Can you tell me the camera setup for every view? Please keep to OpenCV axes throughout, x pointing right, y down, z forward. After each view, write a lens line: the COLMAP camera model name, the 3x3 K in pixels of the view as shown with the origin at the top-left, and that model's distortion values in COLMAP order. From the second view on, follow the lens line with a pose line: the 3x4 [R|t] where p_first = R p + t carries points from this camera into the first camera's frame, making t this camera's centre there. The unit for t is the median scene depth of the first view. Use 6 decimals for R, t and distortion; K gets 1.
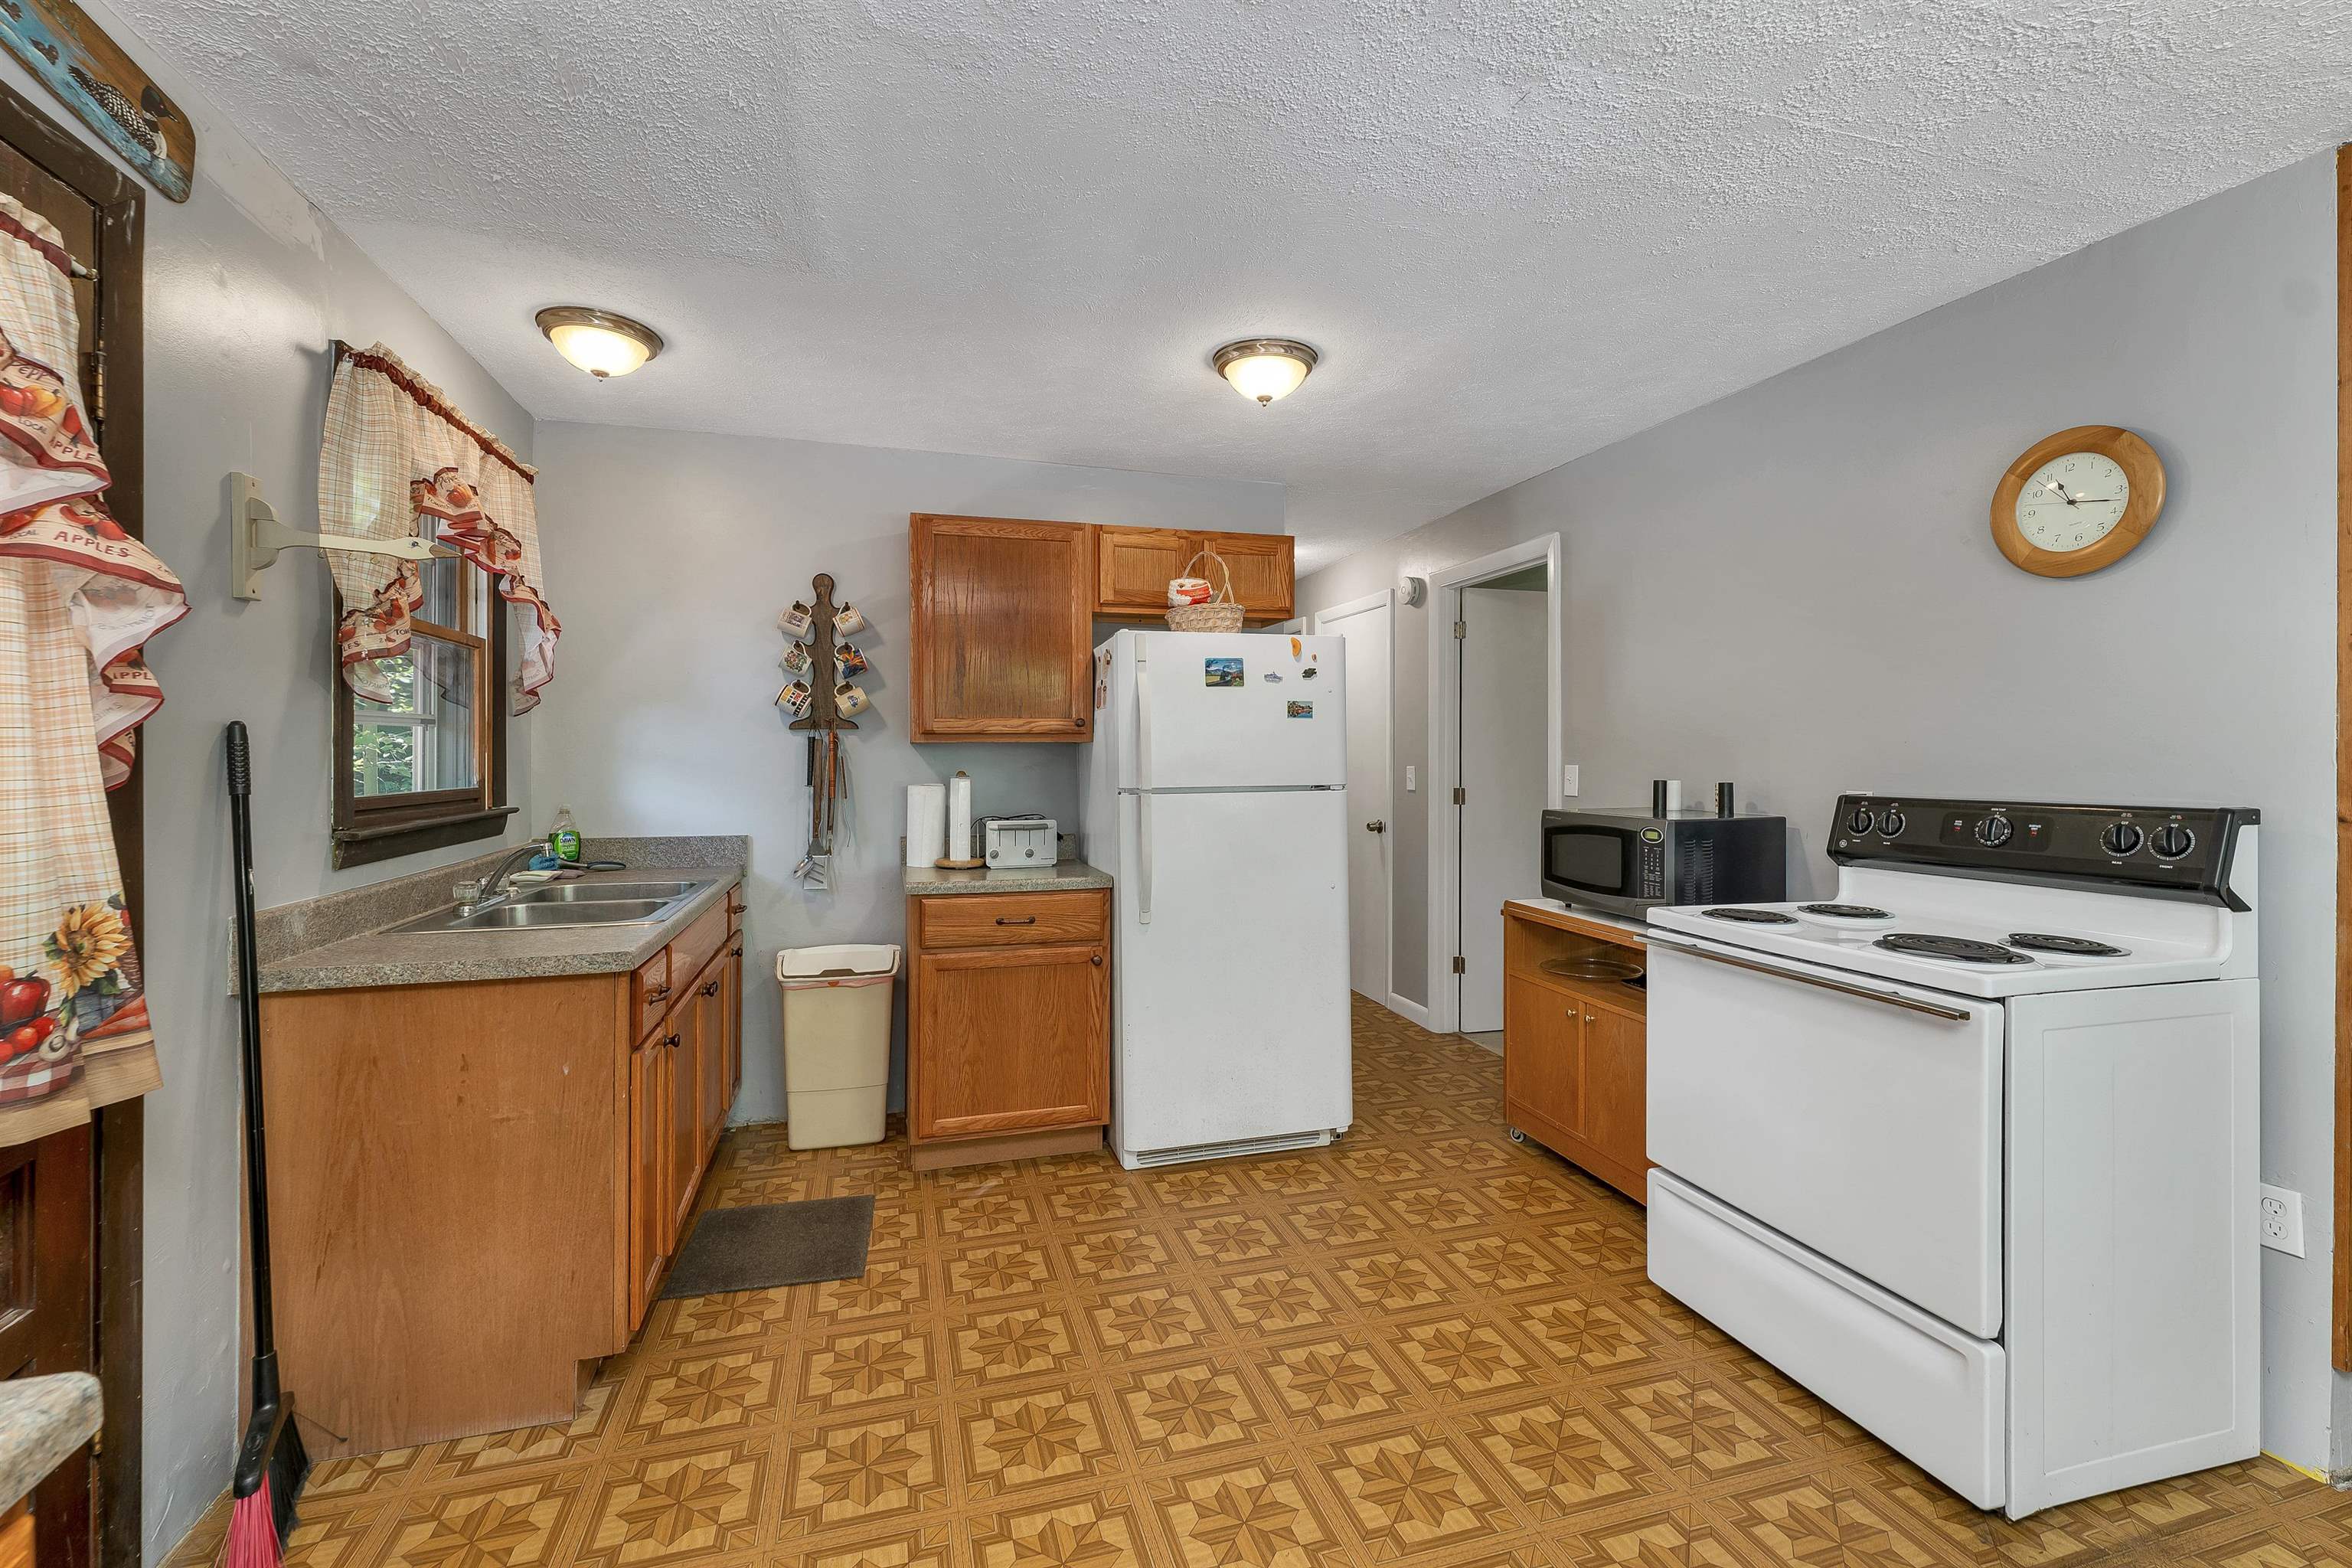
lens RADIAL K [[984.0, 0, 1173.4], [0, 984.0, 753.4], [0, 0, 1]] dist [-0.002509, -0.000317]
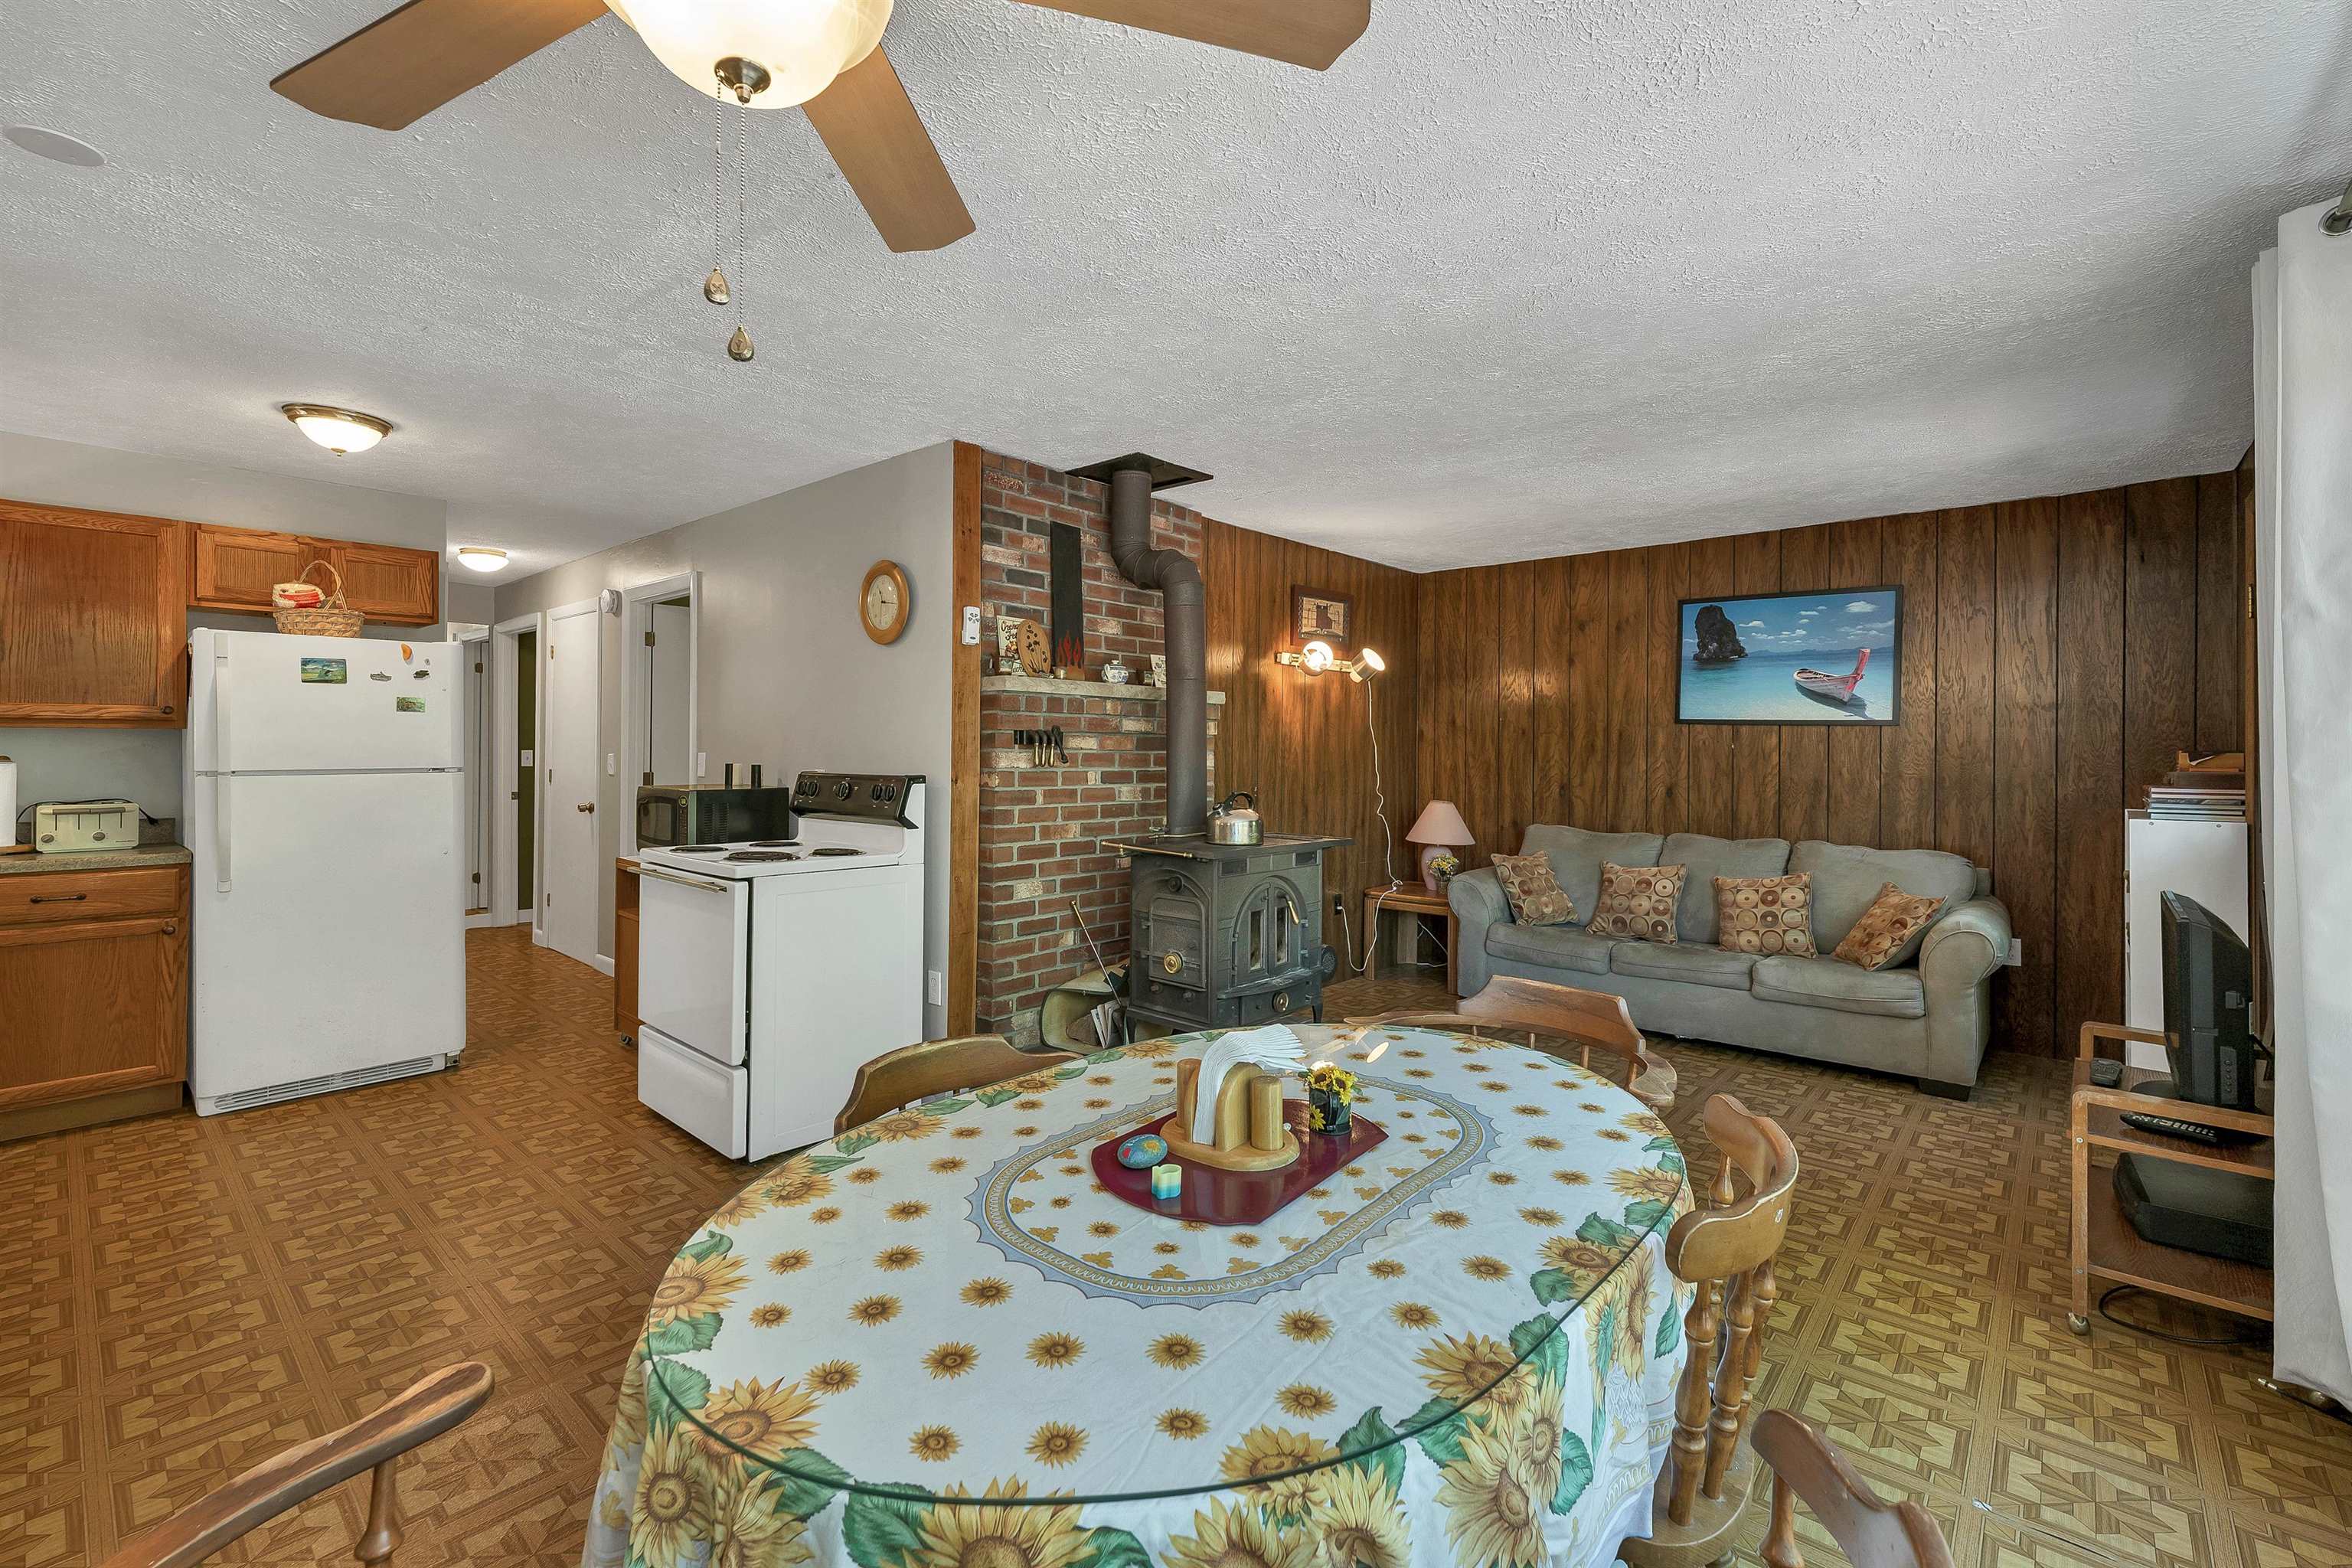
lens RADIAL K [[1008.1, 0, 1173.6], [0, 1008.1, 744.3], [0, 0, 1]] dist [0.002410, 0.000336]
pose [[0.848965, 0.008542, 0.528381, 0.269632], [-0.009014, 0.999958, -0.001683, -0.002762], [-0.528373, -0.003334, 0.849006, -0.528817]]
